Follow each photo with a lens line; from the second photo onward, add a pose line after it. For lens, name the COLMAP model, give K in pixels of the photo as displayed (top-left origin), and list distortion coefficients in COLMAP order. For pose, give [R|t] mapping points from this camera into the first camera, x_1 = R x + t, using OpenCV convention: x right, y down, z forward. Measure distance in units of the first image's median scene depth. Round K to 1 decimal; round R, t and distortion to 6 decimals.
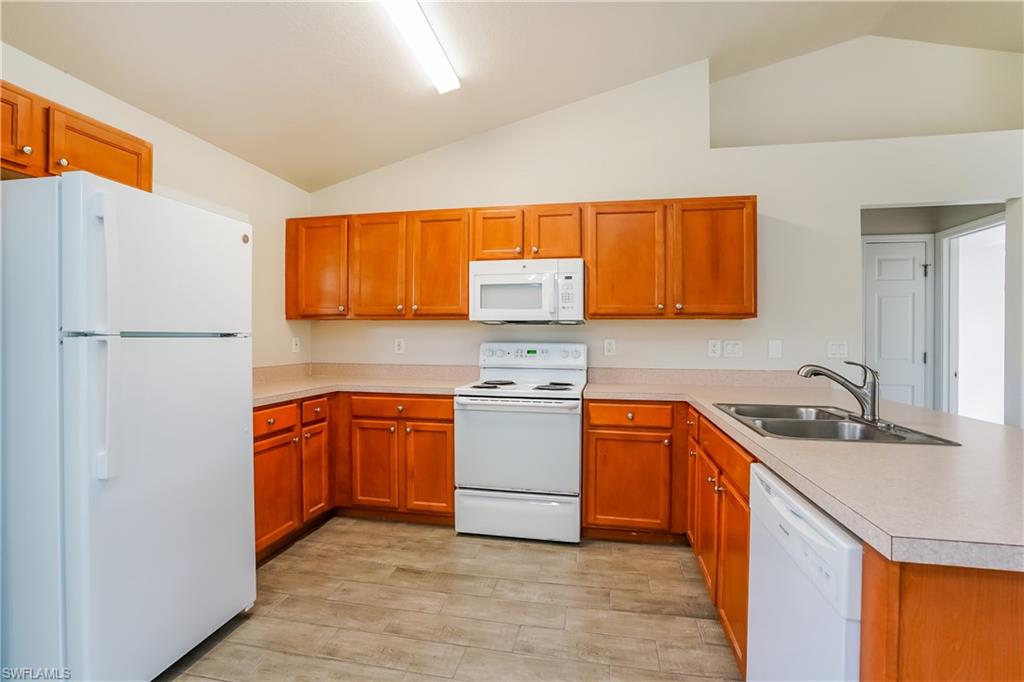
lens RADIAL K [[472.2, 0, 507.1], [0, 472.2, 339.1], [0, 0, 1]] dist [-0.001214, -0.000007]
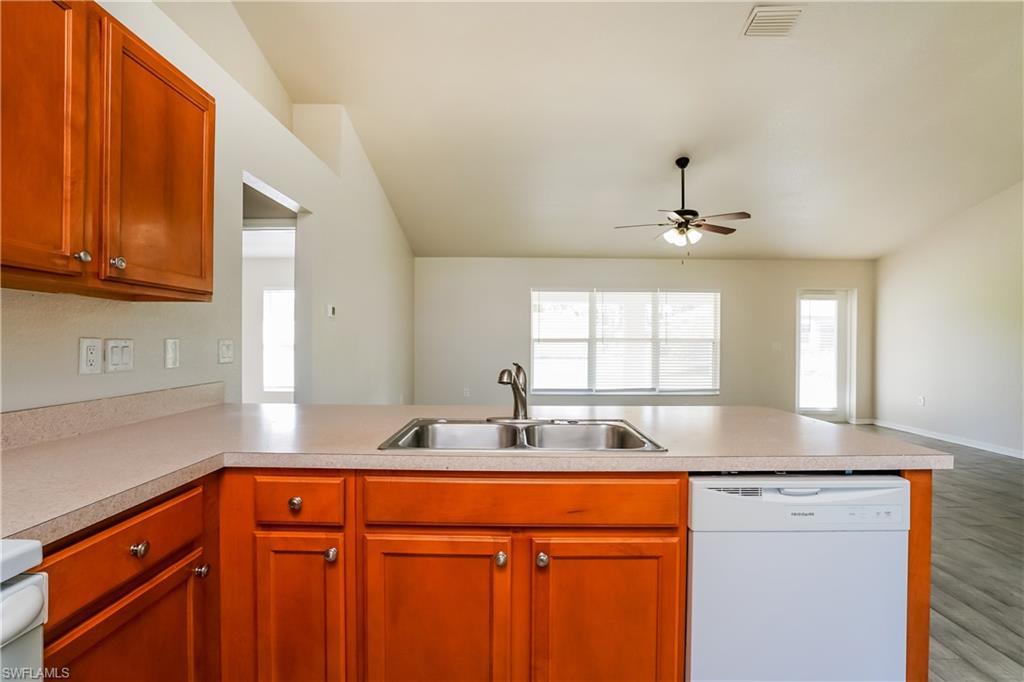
lens RADIAL K [[472.2, 0, 507.1], [0, 472.2, 339.1], [0, 0, 1]] dist [-0.001214, -0.000007]
pose [[-0.197677, -0.005494, 0.980252, -0.139823], [-0.000739, 0.999985, 0.005455, -0.001672], [-0.980267, 0.000354, -0.197678, 0.750384]]
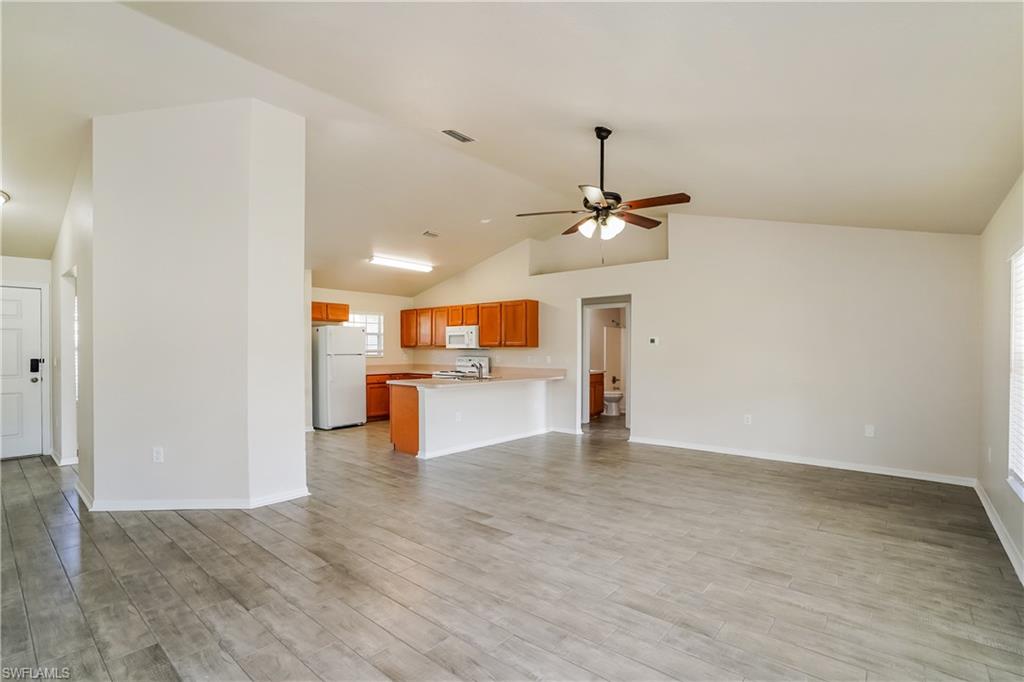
lens RADIAL K [[471.9, 0, 512.5], [0, 471.9, 359.7], [0, 0, 1]] dist [-0.002112, -0.000194]
pose [[0.885460, 0.006729, -0.464667, 1.531304], [0.001494, 0.999849, 0.017327, -0.021035], [0.464713, -0.016036, 0.885316, -1.236589]]
